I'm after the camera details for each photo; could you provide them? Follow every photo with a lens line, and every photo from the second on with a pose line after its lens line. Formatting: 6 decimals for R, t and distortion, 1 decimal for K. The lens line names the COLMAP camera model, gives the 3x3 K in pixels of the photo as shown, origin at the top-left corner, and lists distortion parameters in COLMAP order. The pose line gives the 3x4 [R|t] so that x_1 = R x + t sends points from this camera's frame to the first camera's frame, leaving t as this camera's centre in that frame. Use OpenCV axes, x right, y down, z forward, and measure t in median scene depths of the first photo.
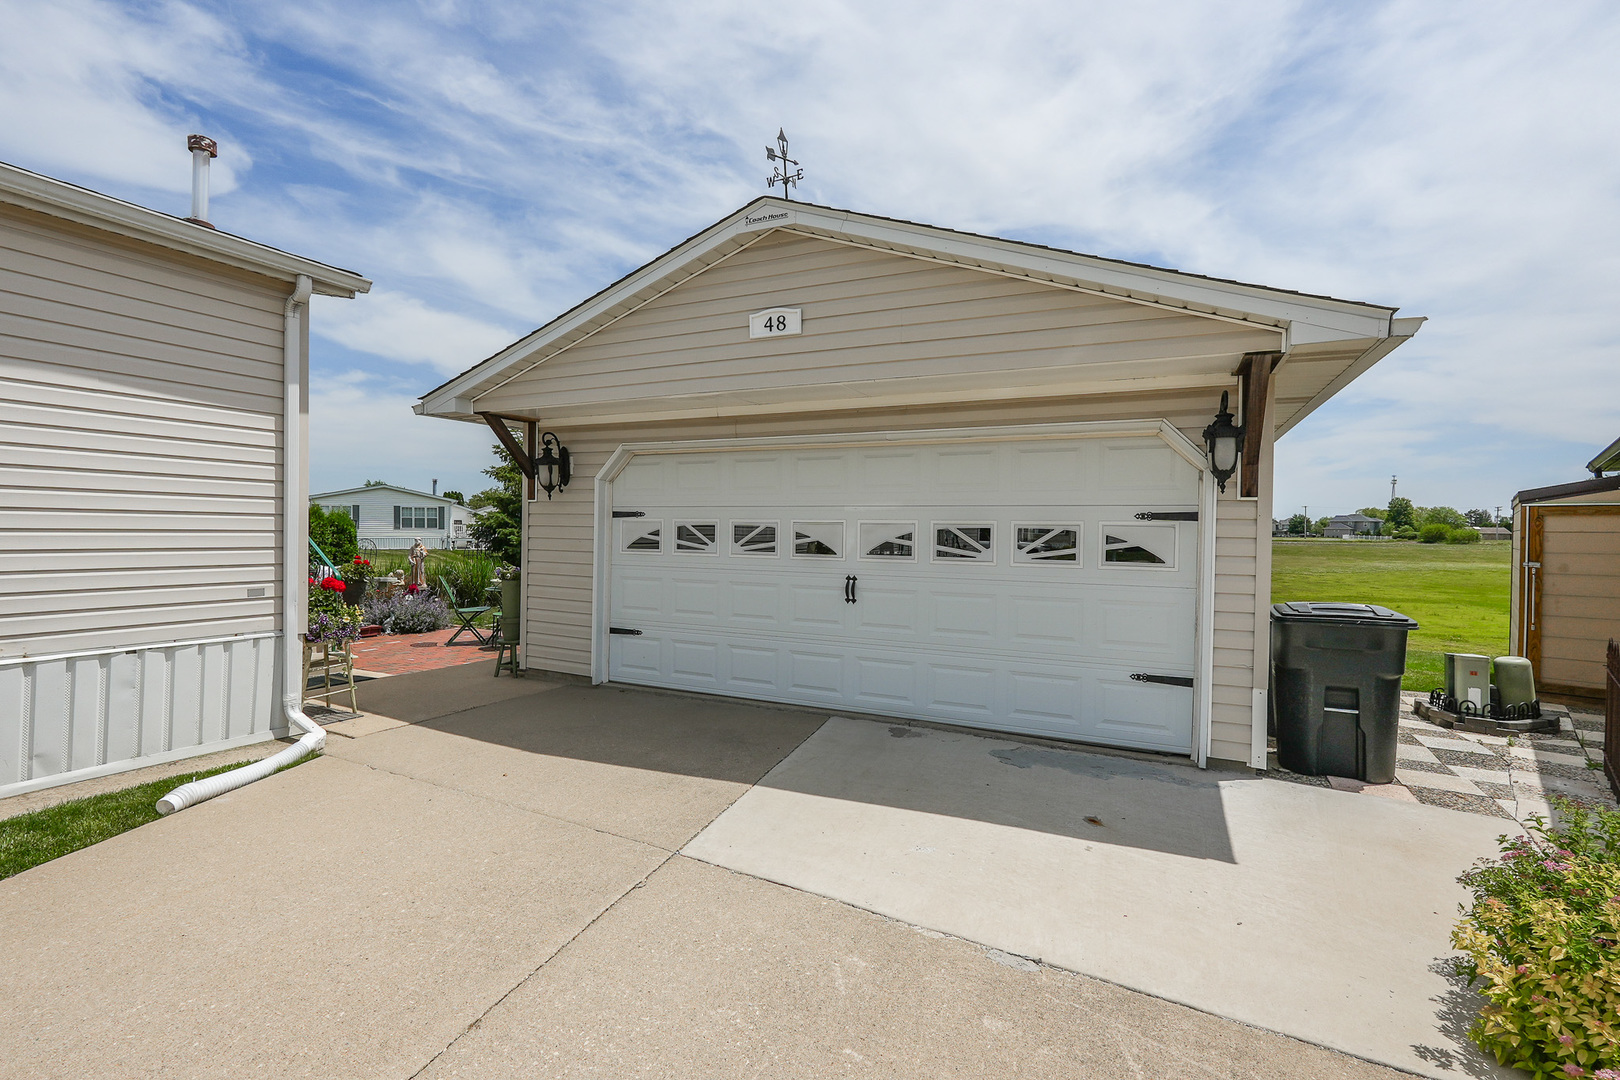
lens RADIAL K [[751.5, 0, 815.9], [0, 751.5, 546.0], [0, 0, 1]] dist [-0.011870, 0.007438]
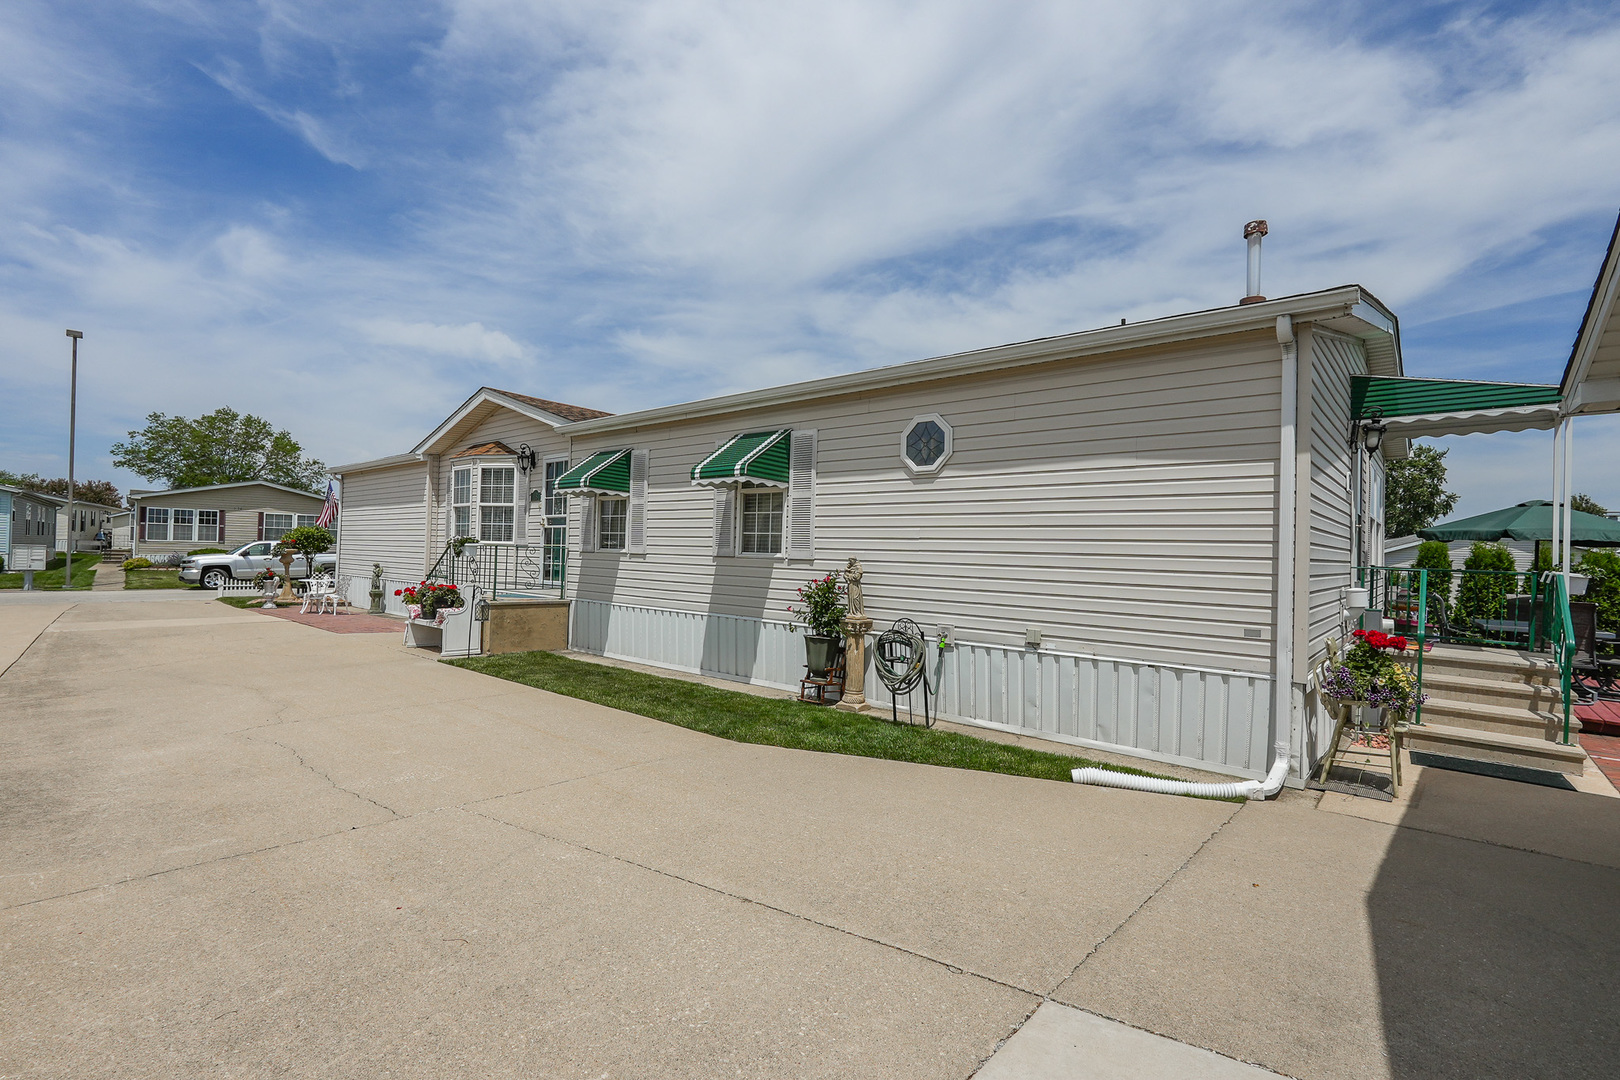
lens RADIAL K [[751.5, 0, 801.9], [0, 751.5, 564.5], [0, 0, 1]] dist [-0.011870, 0.007438]
pose [[-0.246339, -0.004798, -0.969172, 0.485383], [-0.052263, 0.998599, 0.008341, -0.011071], [0.967774, 0.052707, -0.246244, 0.756248]]
